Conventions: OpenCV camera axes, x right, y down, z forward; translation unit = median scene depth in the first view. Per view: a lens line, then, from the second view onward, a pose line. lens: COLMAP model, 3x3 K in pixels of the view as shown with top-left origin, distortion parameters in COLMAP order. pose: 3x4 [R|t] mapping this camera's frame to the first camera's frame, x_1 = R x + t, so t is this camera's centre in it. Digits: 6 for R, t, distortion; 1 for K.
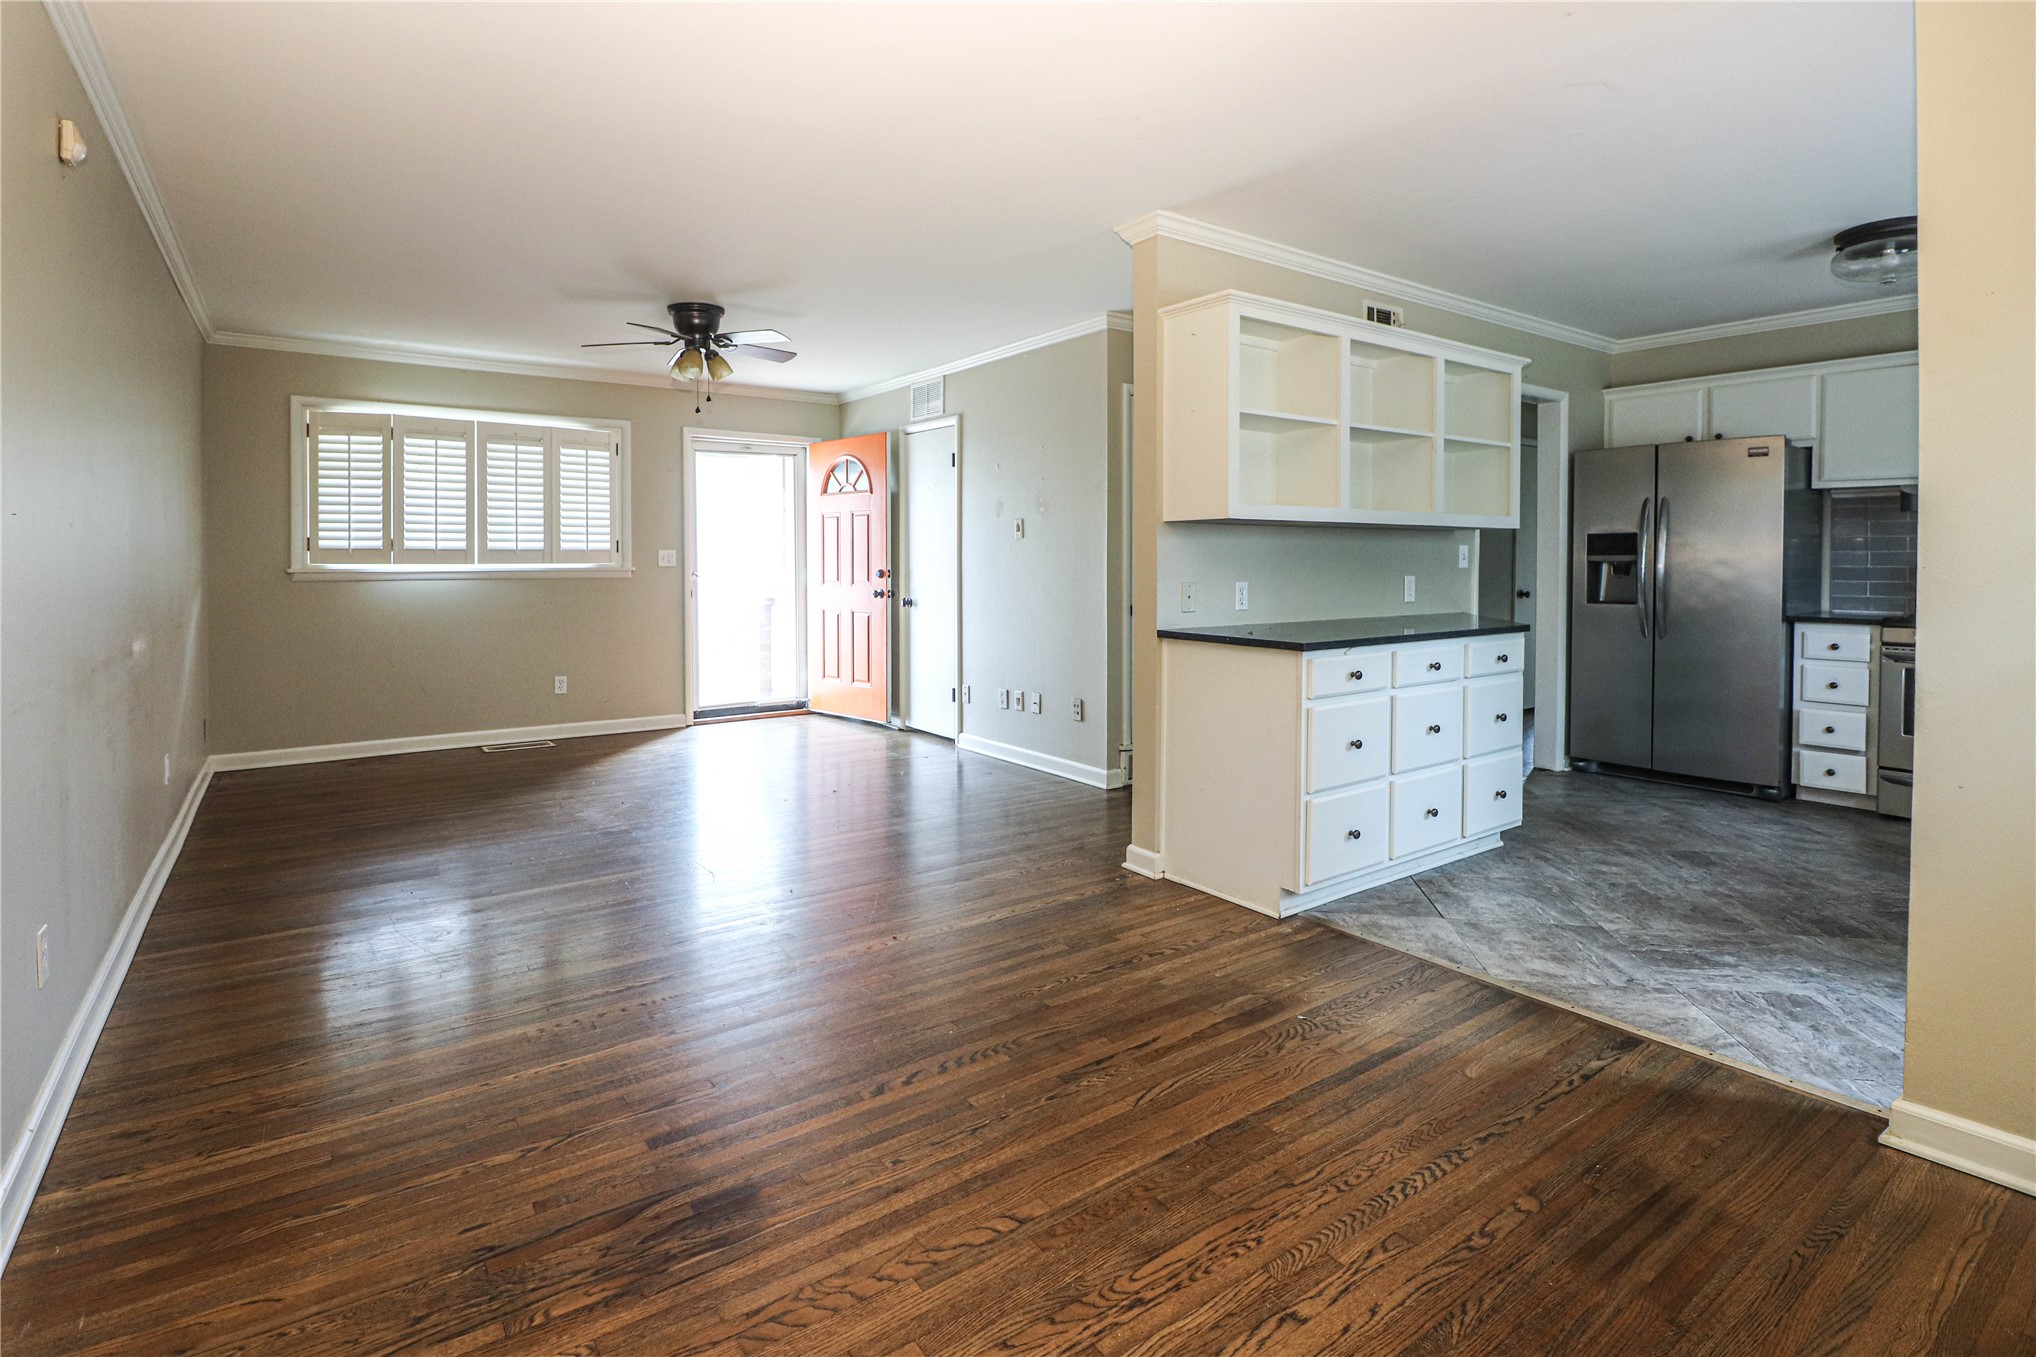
lens RADIAL K [[961.5, 0, 964.2], [0, 961.5, 584.4], [0, 0, 1]] dist [-0.001809, -0.005848]
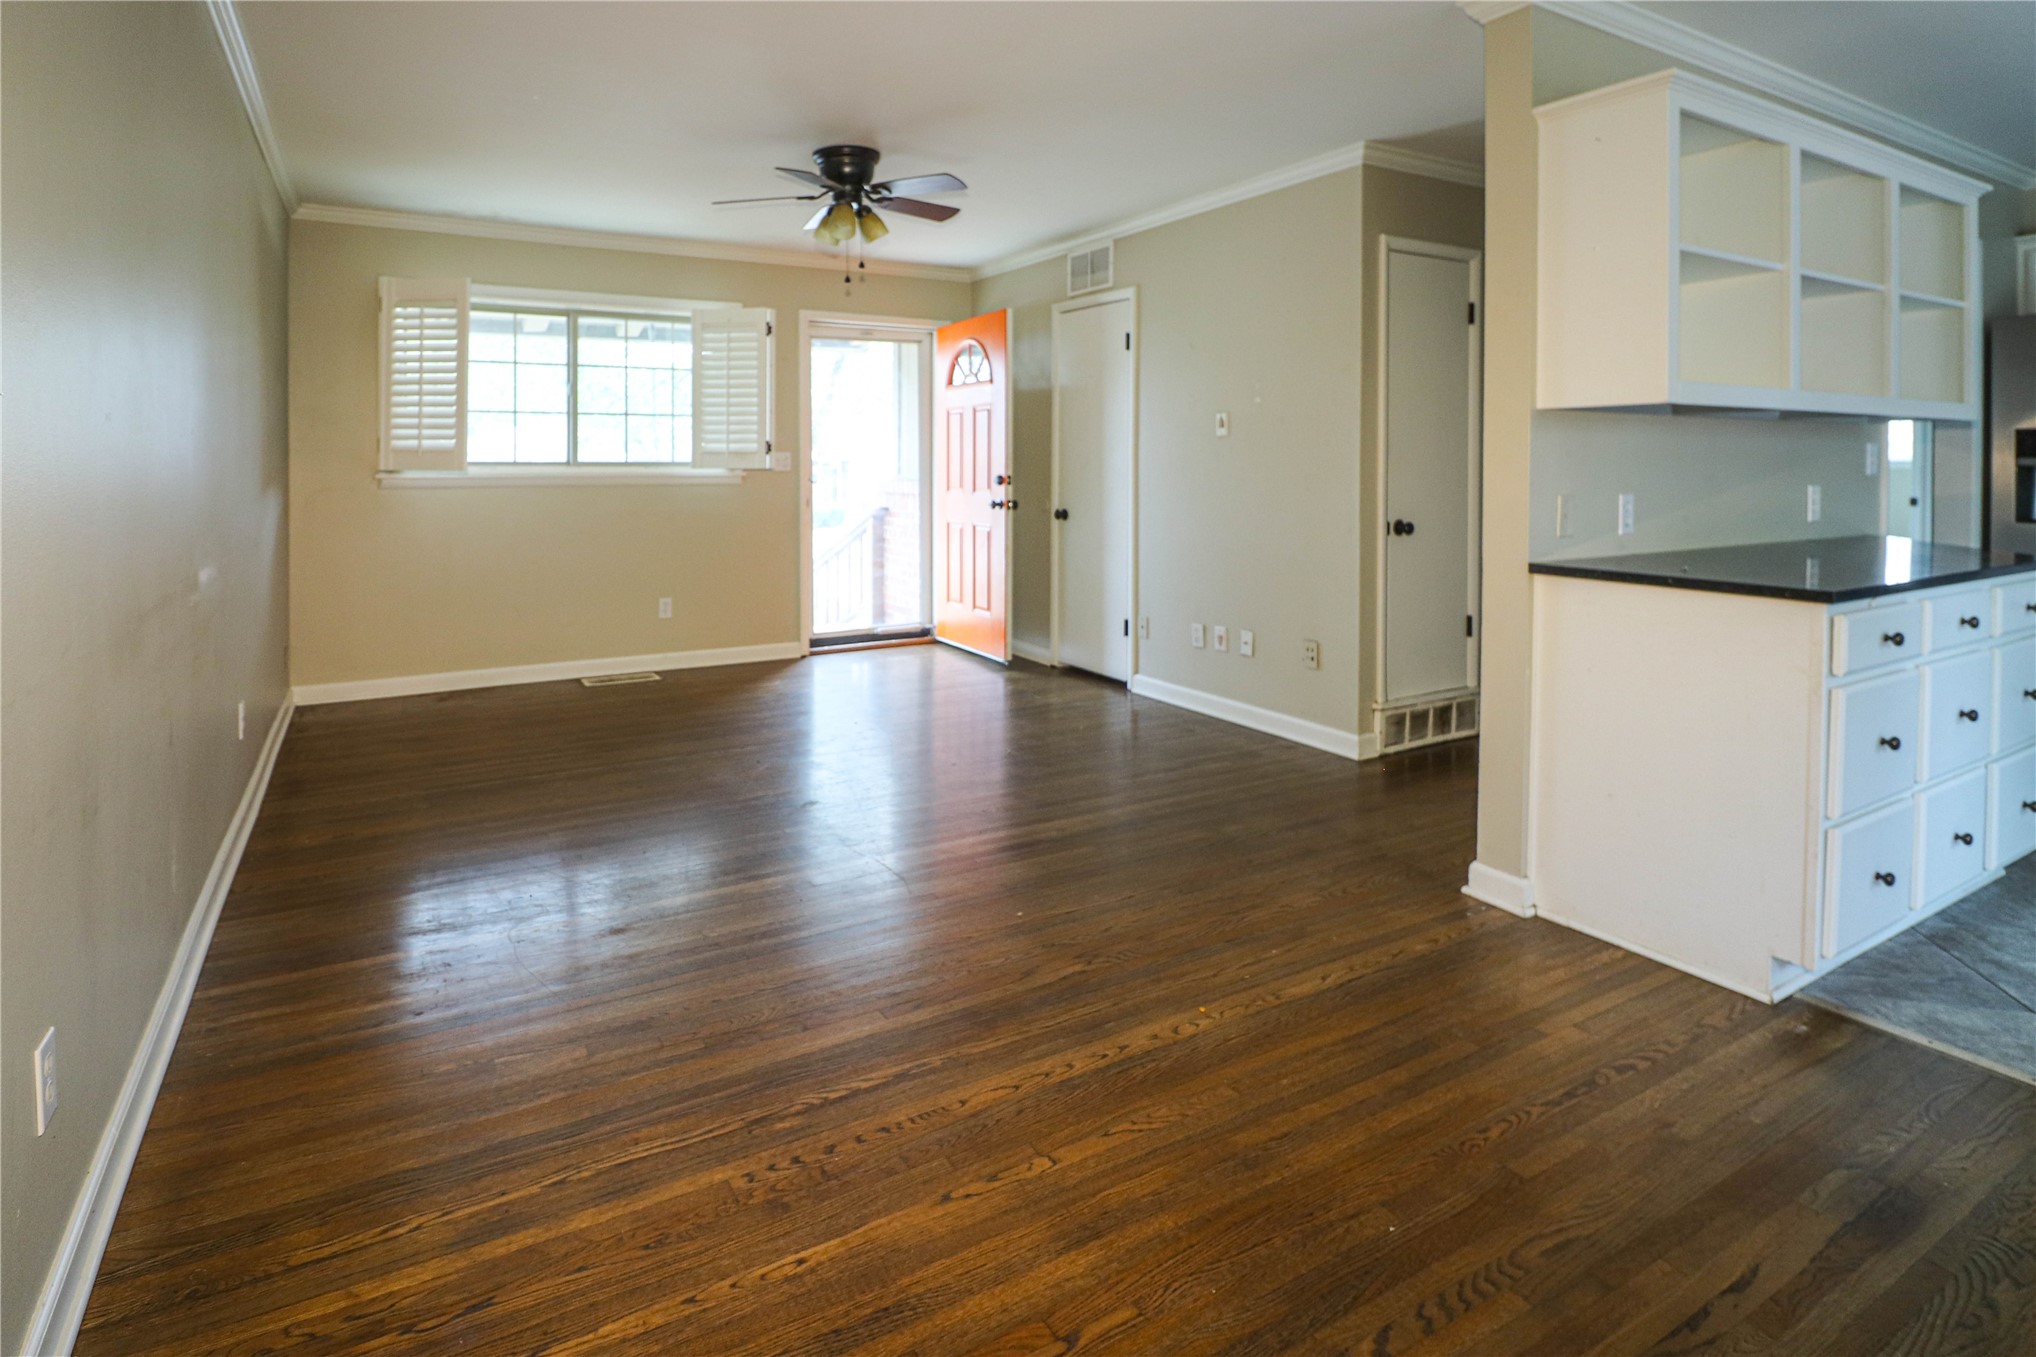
lens RADIAL K [[1005.8, 0, 904.3], [0, 1005.8, 484.8], [0, 0, 1]] dist [-0.002035, -0.004133]
pose [[0.992769, 0.002861, -0.120009, -0.128617], [-0.003308, 0.999988, -0.003524, -0.004849], [0.119998, 0.003896, 0.992766, 0.165055]]
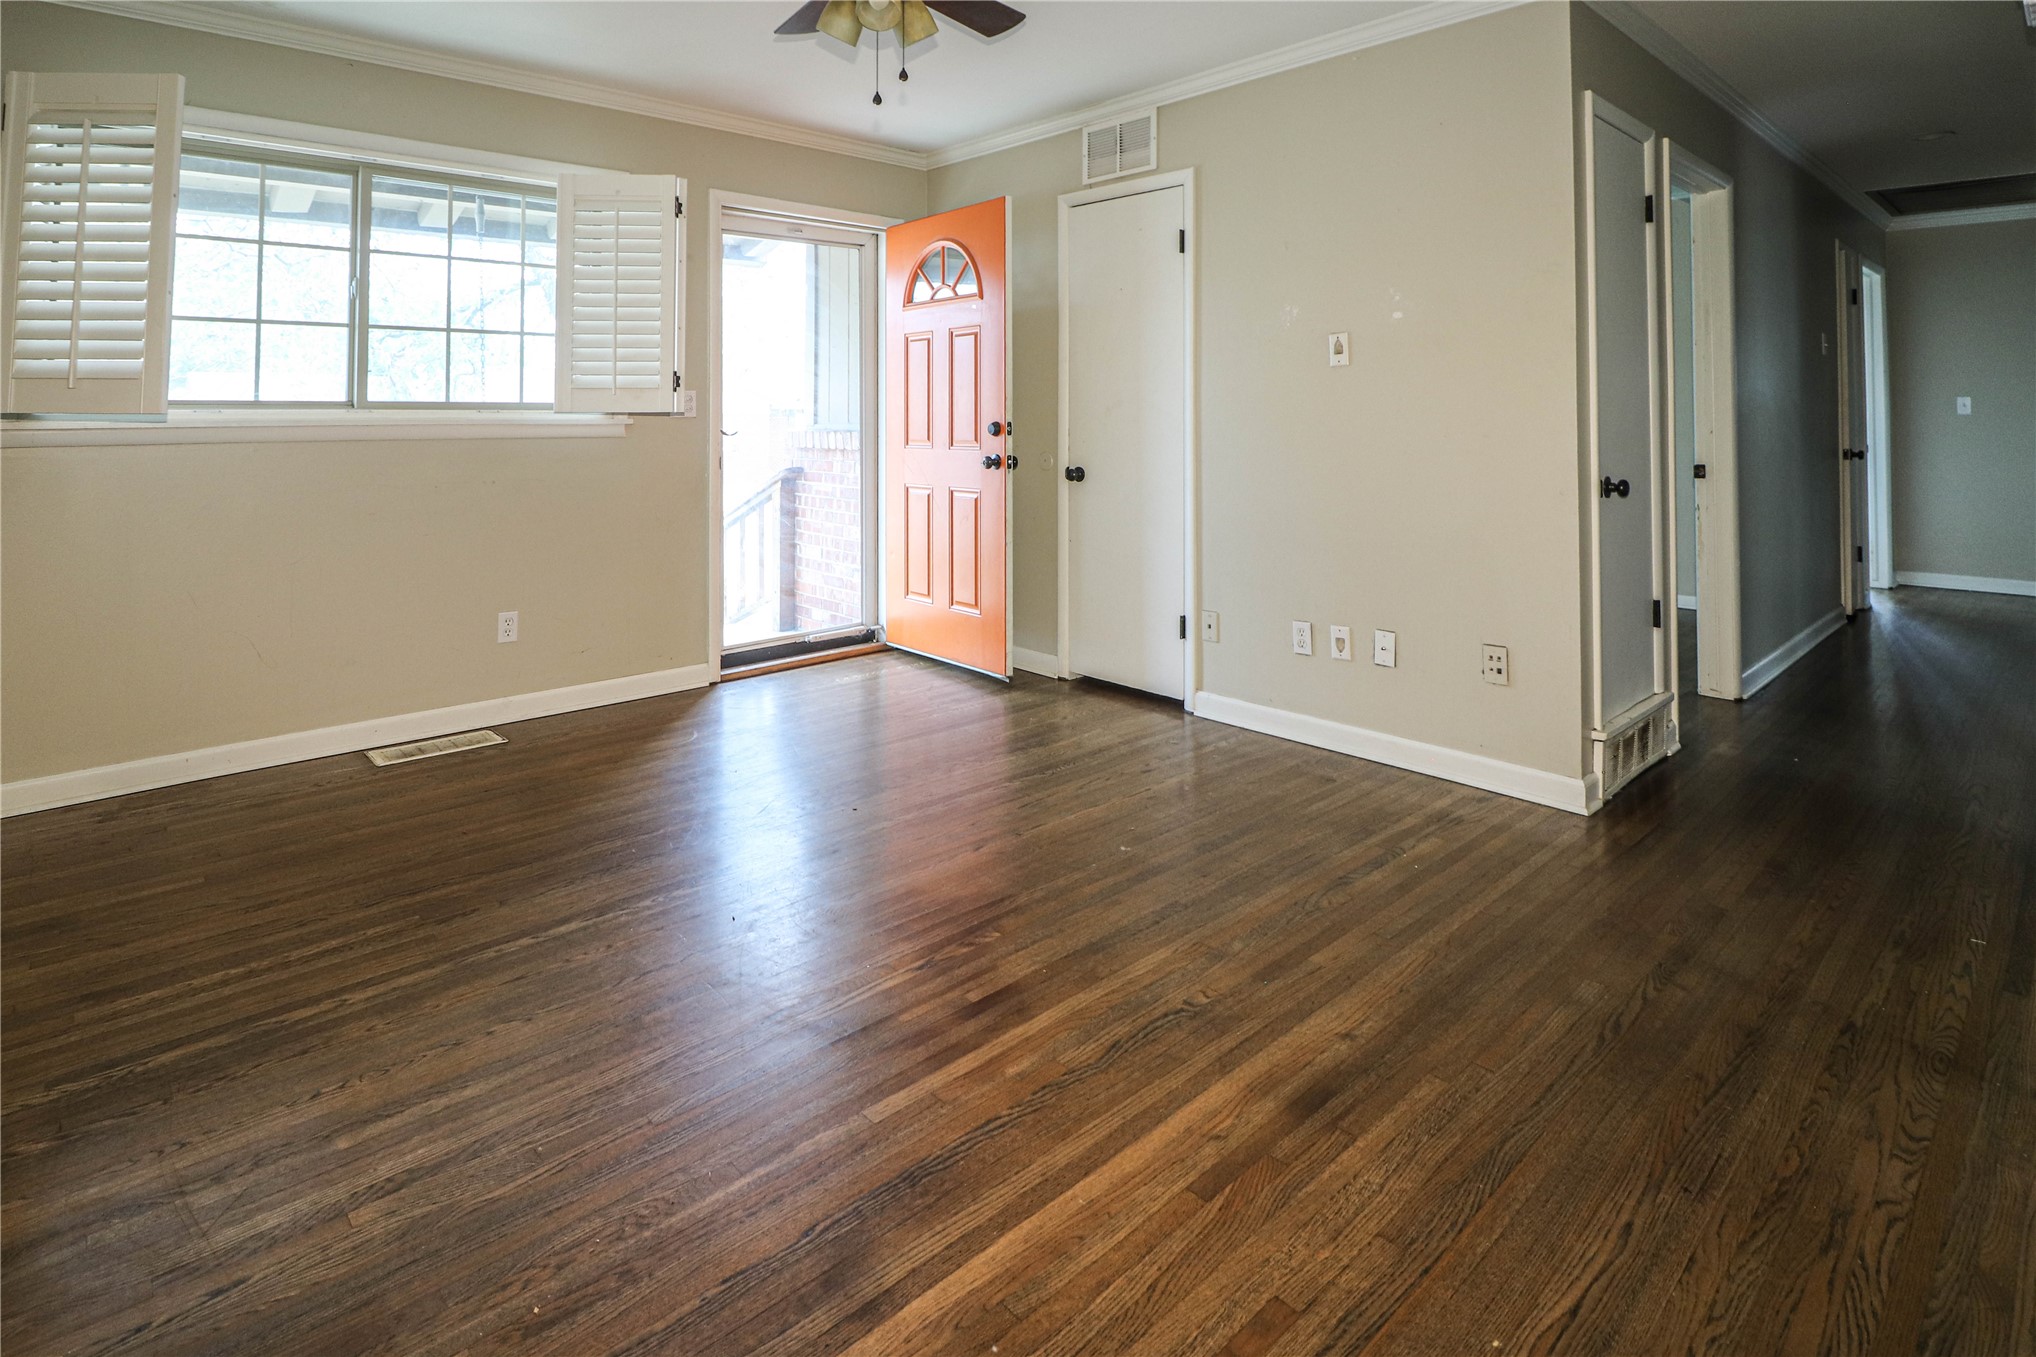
lens RADIAL K [[1053.3, 0, 956.3], [0, 1053.3, 393.5], [0, 0, 1]] dist [-0.014252, -0.000833]
pose [[0.993746, 0.001097, 0.111662, -0.302699], [0.004208, 0.998873, -0.047268, -0.002318], [-0.111588, 0.047443, 0.992621, 0.468689]]
